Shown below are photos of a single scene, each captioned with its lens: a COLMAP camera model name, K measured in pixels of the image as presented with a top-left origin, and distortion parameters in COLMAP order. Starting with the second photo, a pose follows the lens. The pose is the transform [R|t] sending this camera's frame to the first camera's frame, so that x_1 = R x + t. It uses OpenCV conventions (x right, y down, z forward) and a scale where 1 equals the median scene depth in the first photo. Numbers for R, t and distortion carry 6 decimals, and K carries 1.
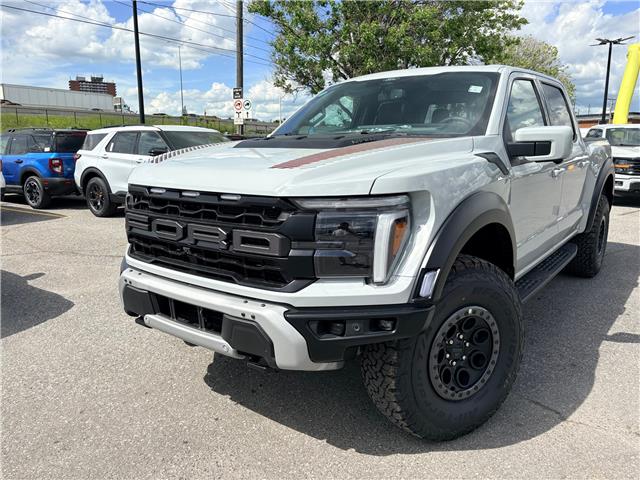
lens RADIAL K [[490.6, 0, 320.0], [0, 490.6, 240.0], [0, 0, 1]] dist [0.029385, -0.006966]
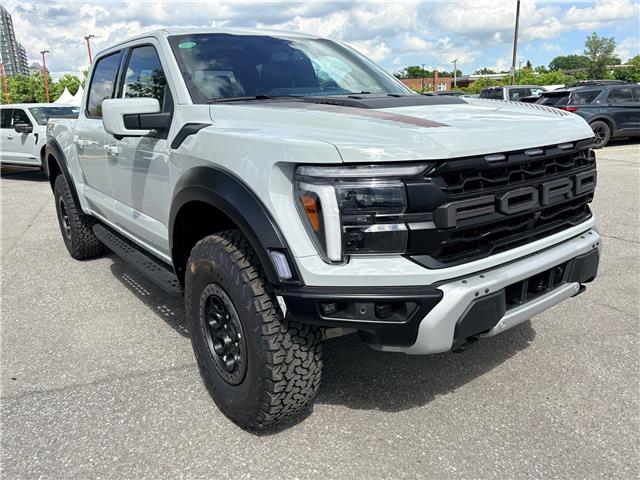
lens RADIAL K [[495.8, 0, 320.0], [0, 495.8, 240.0], [0, 0, 1]] dist [0.000457, -0.005602]
pose [[0.270494, -0.255425, 0.928219, -1.213955], [0.228987, 0.953561, 0.195668, -0.201763], [-0.935092, 0.159623, 0.316422, 1.075236]]
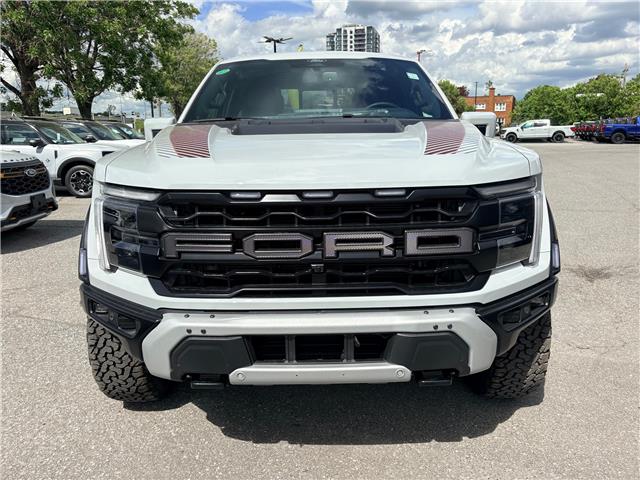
lens RADIAL K [[490.6, 0, 320.0], [0, 490.6, 240.0], [0, 0, 1]] dist [0.029385, -0.006966]
pose [[0.796120, -0.141799, 0.588291, -0.698853], [0.127198, 0.989652, 0.066407, -0.071025], [-0.591620, 0.021961, 0.805918, 0.369721]]
